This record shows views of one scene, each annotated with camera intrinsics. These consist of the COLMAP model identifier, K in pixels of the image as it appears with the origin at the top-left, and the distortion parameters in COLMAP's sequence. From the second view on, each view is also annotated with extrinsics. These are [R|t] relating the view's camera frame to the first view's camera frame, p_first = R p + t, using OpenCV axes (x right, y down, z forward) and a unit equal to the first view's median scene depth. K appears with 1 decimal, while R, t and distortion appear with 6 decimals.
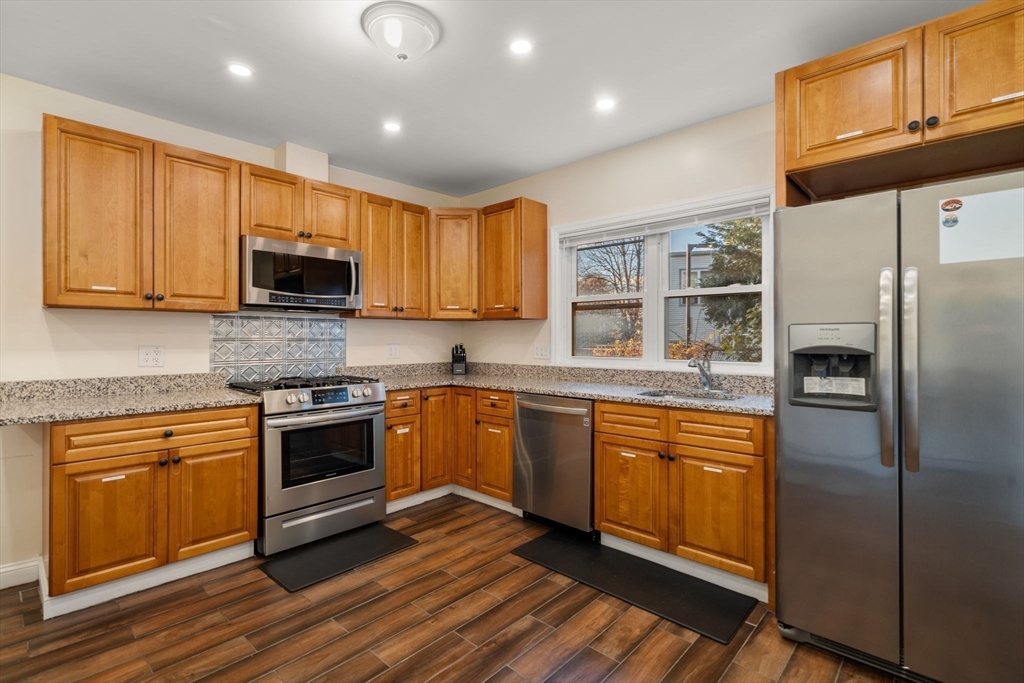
lens RADIAL K [[470.9, 0, 509.9], [0, 470.9, 339.2], [0, 0, 1]] dist [-0.000778, 0.000190]
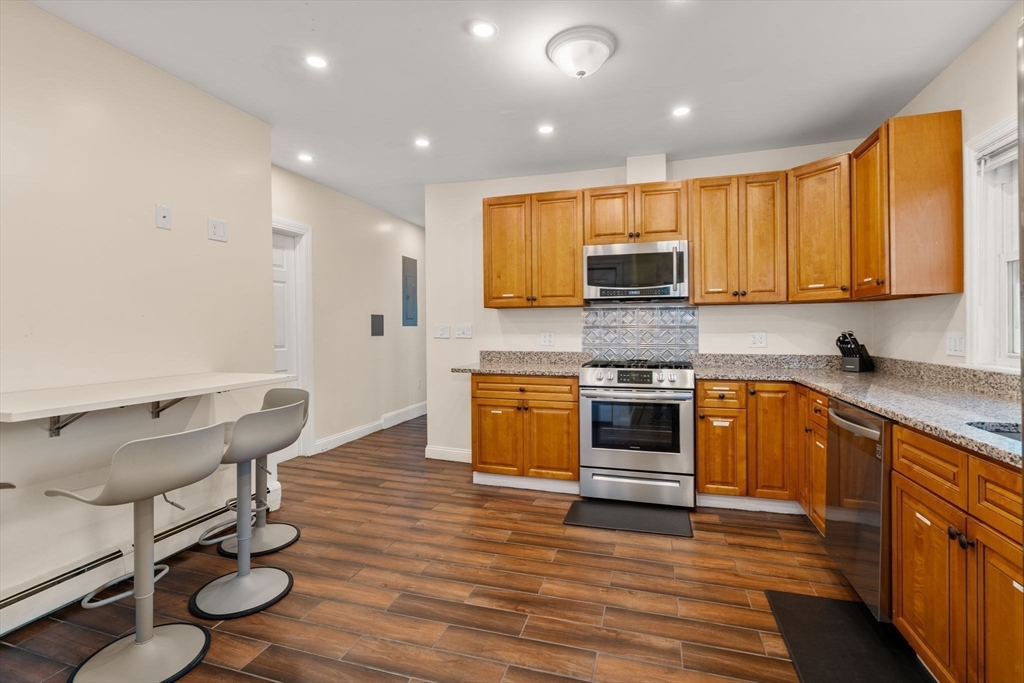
lens RADIAL K [[469.7, 0, 511.8], [0, 469.7, 332.2], [0, 0, 1]] dist [-0.000061, 0.000452]
pose [[0.443934, 0.006566, -0.896035, 0.495021], [0.003231, 0.999955, 0.008928, 0.003155], [0.896054, -0.006859, 0.443893, 0.246969]]
